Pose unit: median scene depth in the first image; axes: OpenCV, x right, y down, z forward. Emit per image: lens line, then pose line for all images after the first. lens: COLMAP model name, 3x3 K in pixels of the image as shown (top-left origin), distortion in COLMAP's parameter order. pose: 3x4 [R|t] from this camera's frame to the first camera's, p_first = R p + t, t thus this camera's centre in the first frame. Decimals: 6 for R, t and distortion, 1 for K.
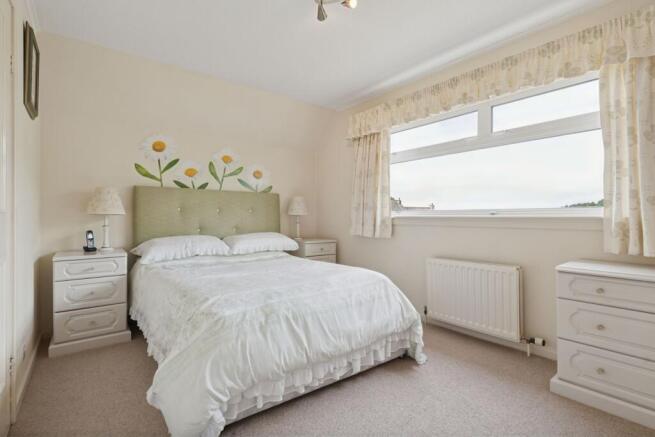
lens RADIAL K [[311.2, 0, 327.1], [0, 311.2, 218.6], [0, 0, 1]] dist [0.000842, 0.000300]
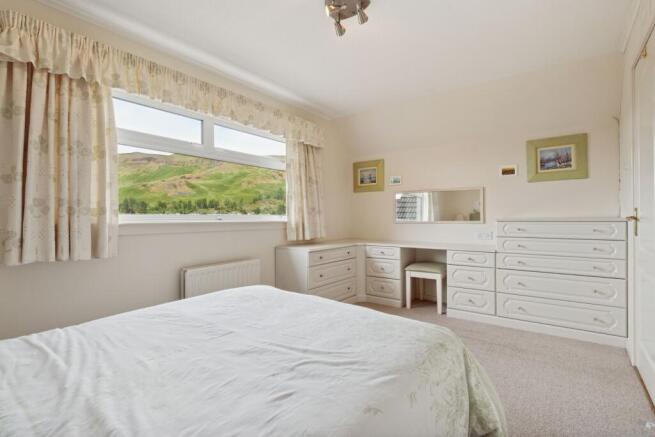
lens RADIAL K [[311.2, 0, 333.1], [0, 311.2, 224.2], [0, 0, 1]] dist [0.000842, 0.000300]
pose [[-0.249163, -0.013302, 0.968370, -0.638675], [0.014747, 0.999738, 0.017527, -0.010678], [-0.968349, 0.018648, -0.248901, 0.834179]]
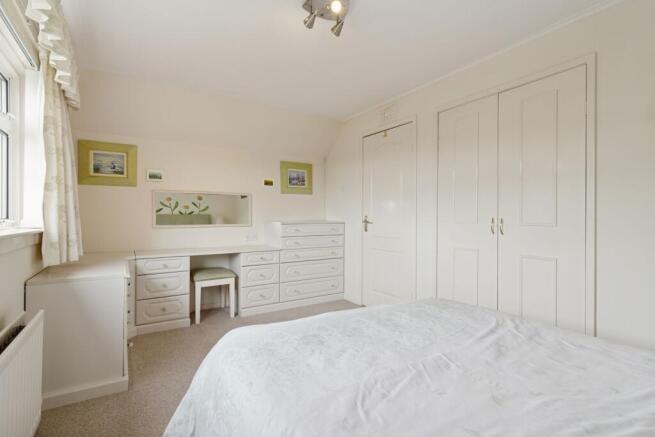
lens RADIAL K [[311.2, 0, 315.3], [0, 311.2, 219.8], [0, 0, 1]] dist [0.000842, 0.000300]
pose [[-0.992249, 0.004274, 0.124191, -0.041873], [0.006580, 0.999813, 0.018161, -0.035413], [-0.124090, 0.018837, -0.992092, 1.296893]]
